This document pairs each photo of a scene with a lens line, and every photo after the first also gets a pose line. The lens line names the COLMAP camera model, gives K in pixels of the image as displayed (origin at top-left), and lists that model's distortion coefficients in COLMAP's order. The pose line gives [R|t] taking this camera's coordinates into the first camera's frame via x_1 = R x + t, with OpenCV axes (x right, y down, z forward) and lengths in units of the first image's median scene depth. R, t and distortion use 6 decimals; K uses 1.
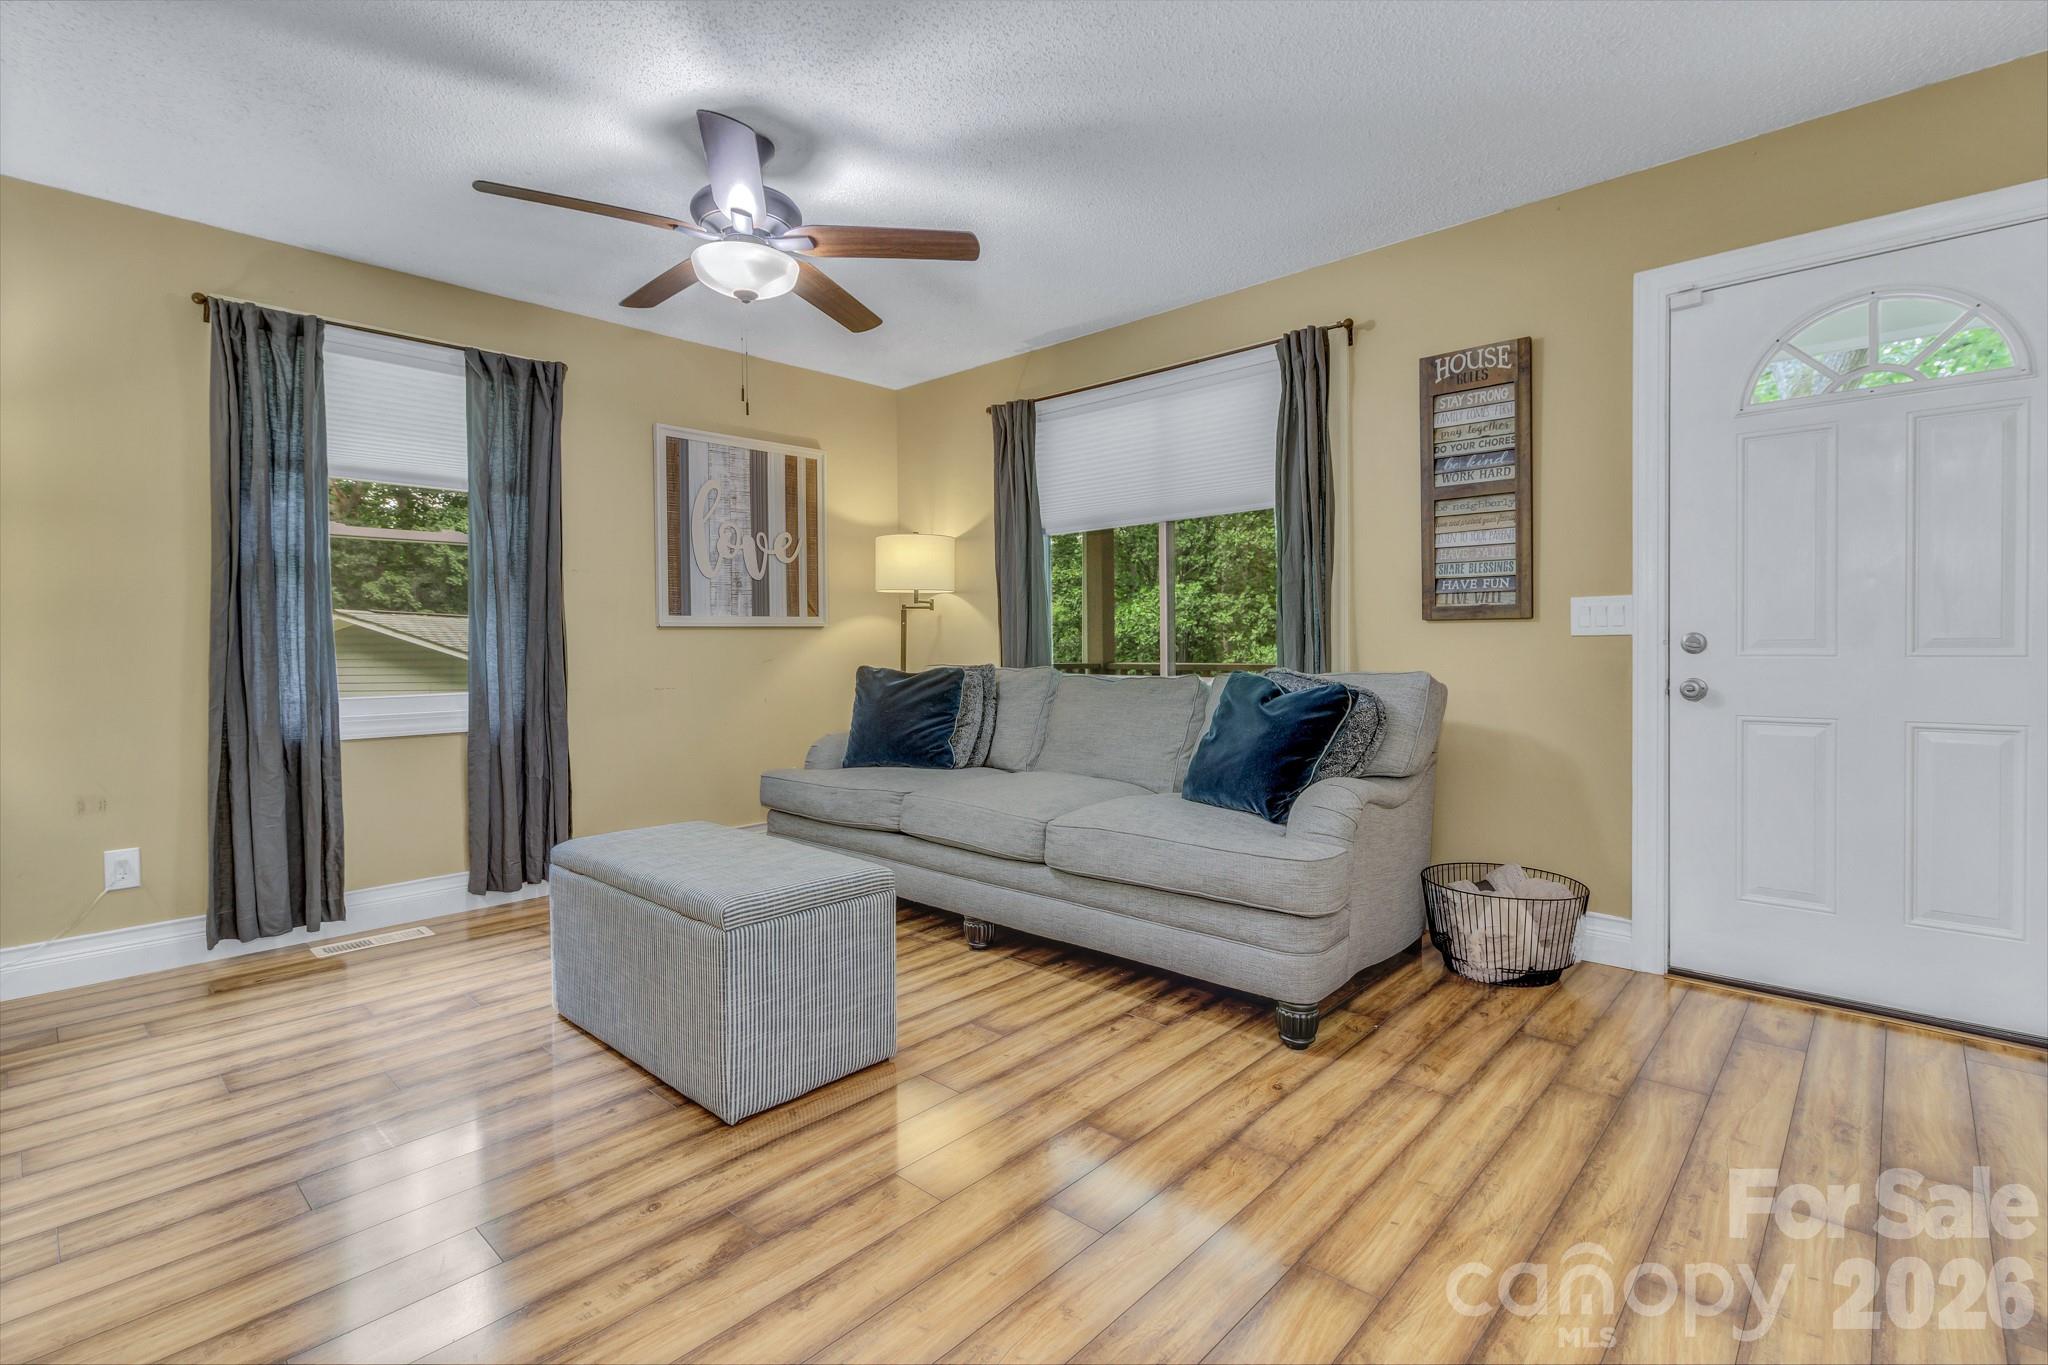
lens RADIAL K [[946.1, 0, 1029.7], [0, 946.1, 657.9], [0, 0, 1]] dist [0.000447, 0.000015]
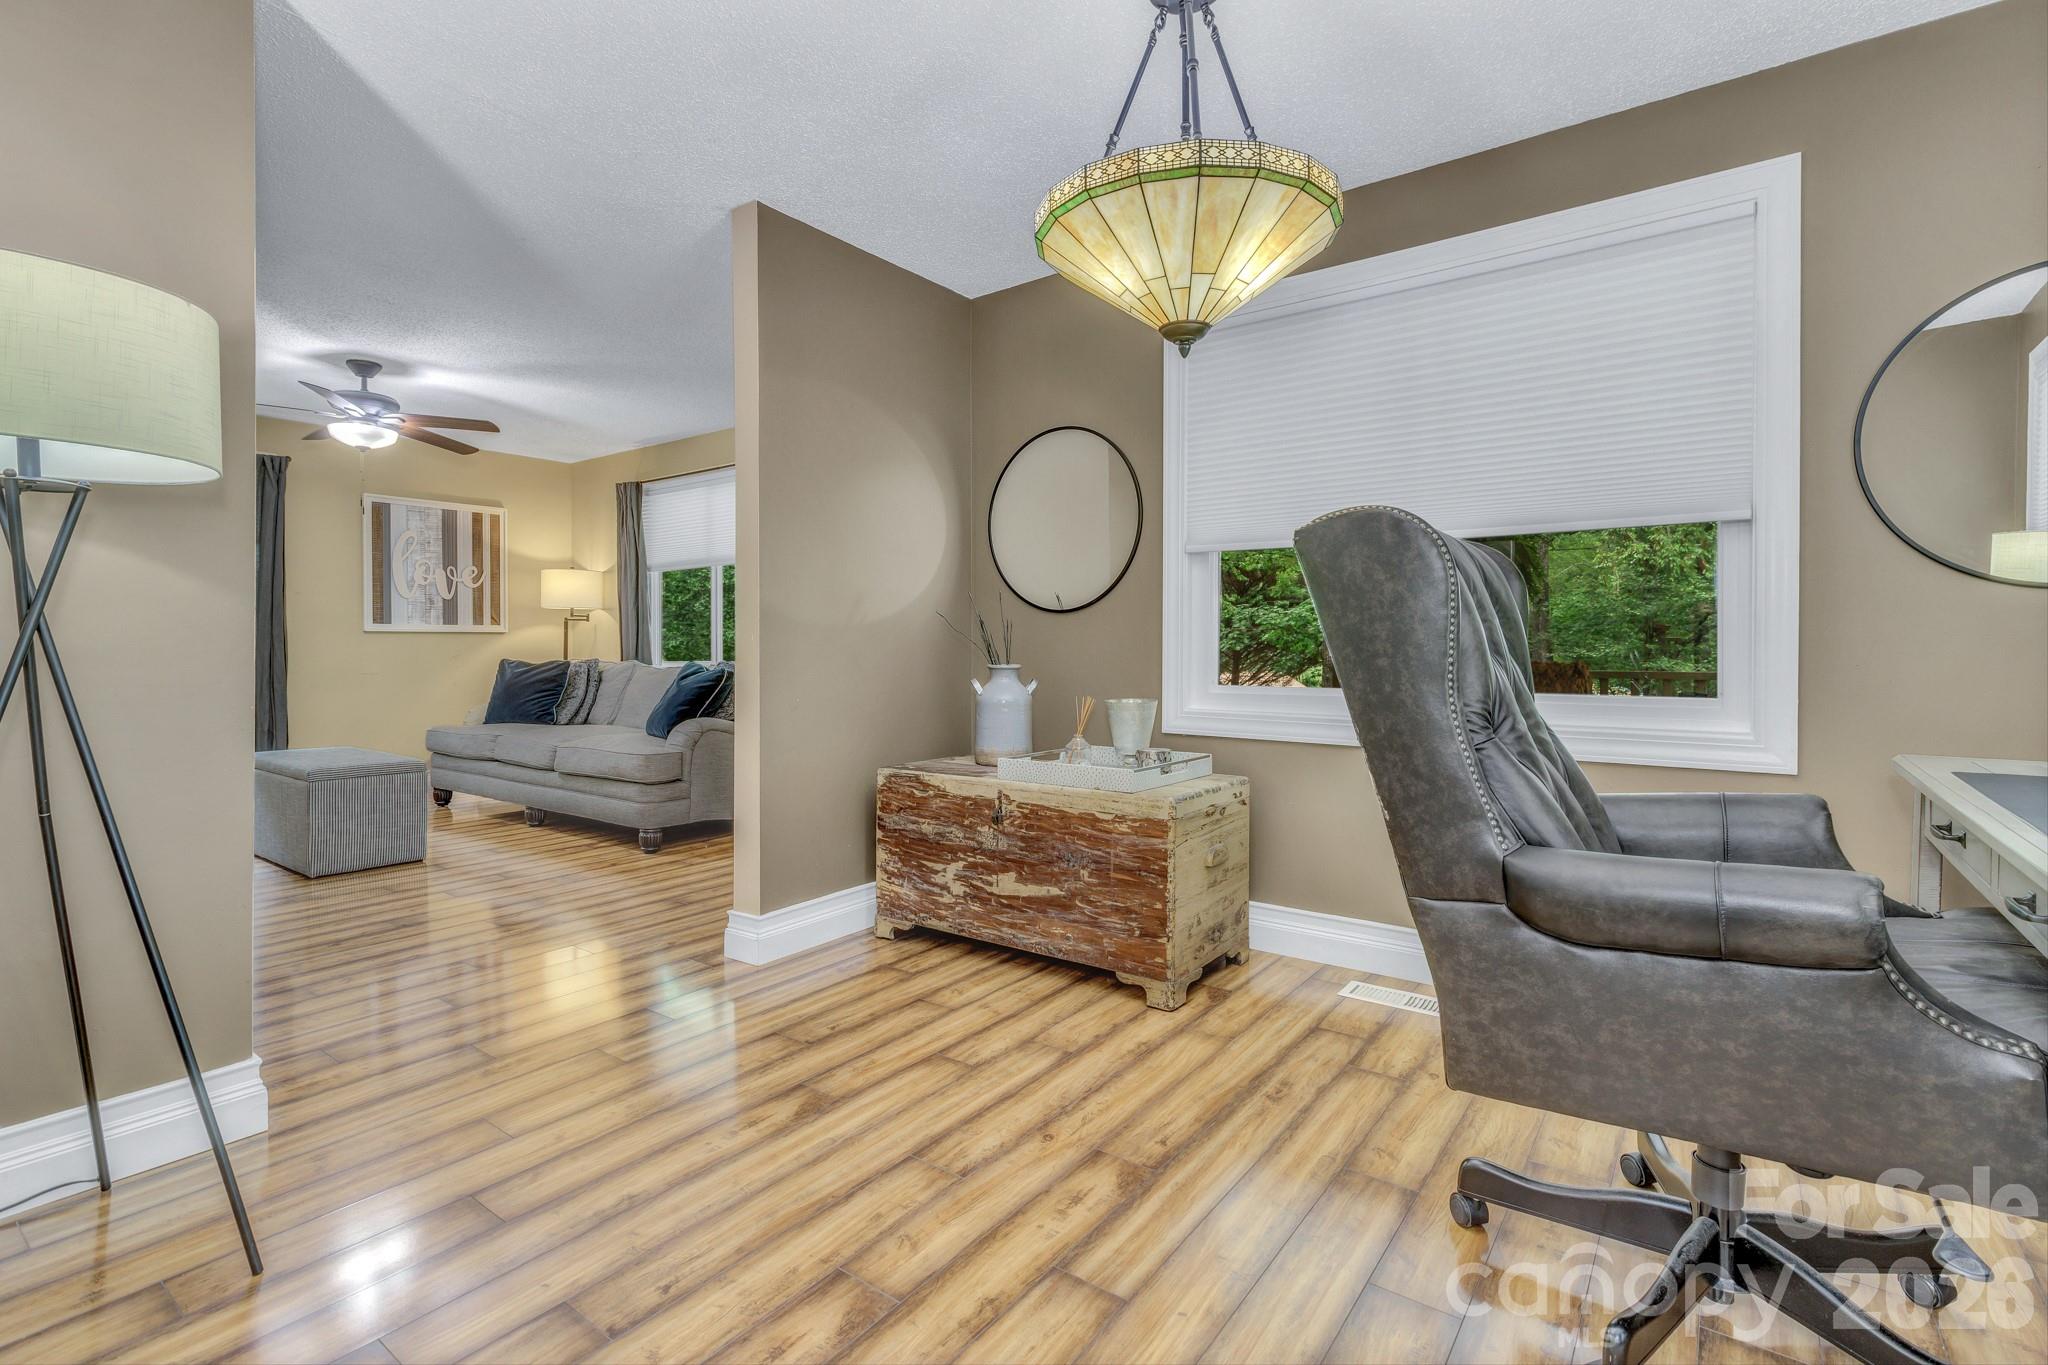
lens RADIAL K [[946.1, 0, 1029.7], [0, 946.1, 657.9], [0, 0, 1]] dist [0.000447, 0.000015]
pose [[0.994323, 0.008279, 0.106082, 0.475354], [-0.007404, 0.999935, -0.008644, 0.013413], [-0.106146, 0.007809, 0.994320, -0.565152]]
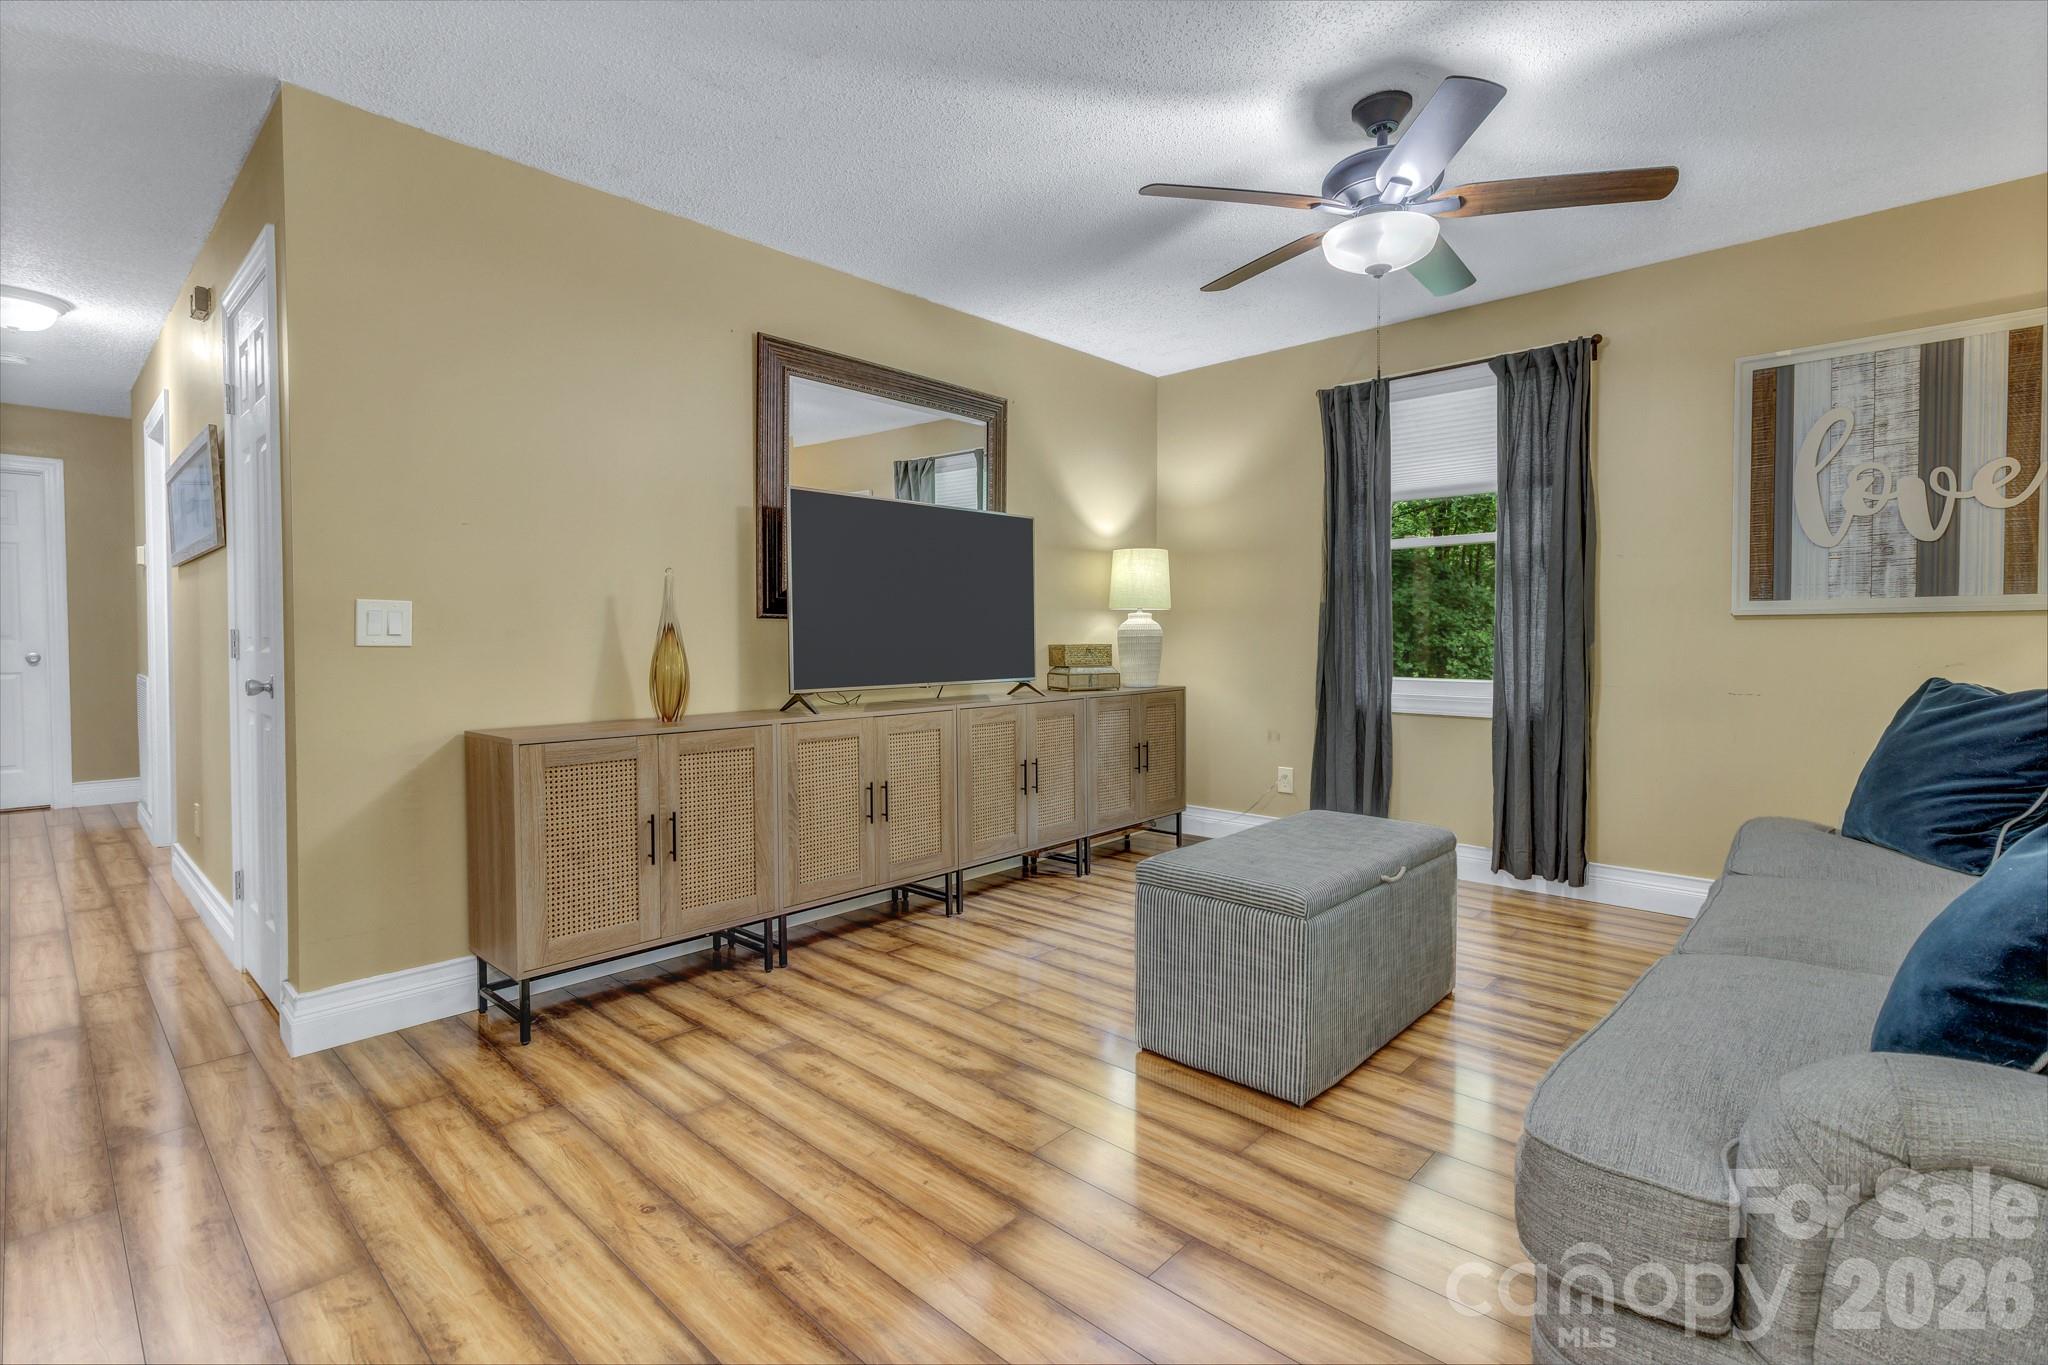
lens RADIAL K [[946.1, 0, 1029.7], [0, 946.1, 657.9], [0, 0, 1]] dist [0.000447, 0.000015]
pose [[-0.006159, 0.031224, -0.999493, 0.404039], [-0.017741, 0.999352, 0.031329, -0.011832], [0.999824, 0.017925, -0.005601, 0.411507]]
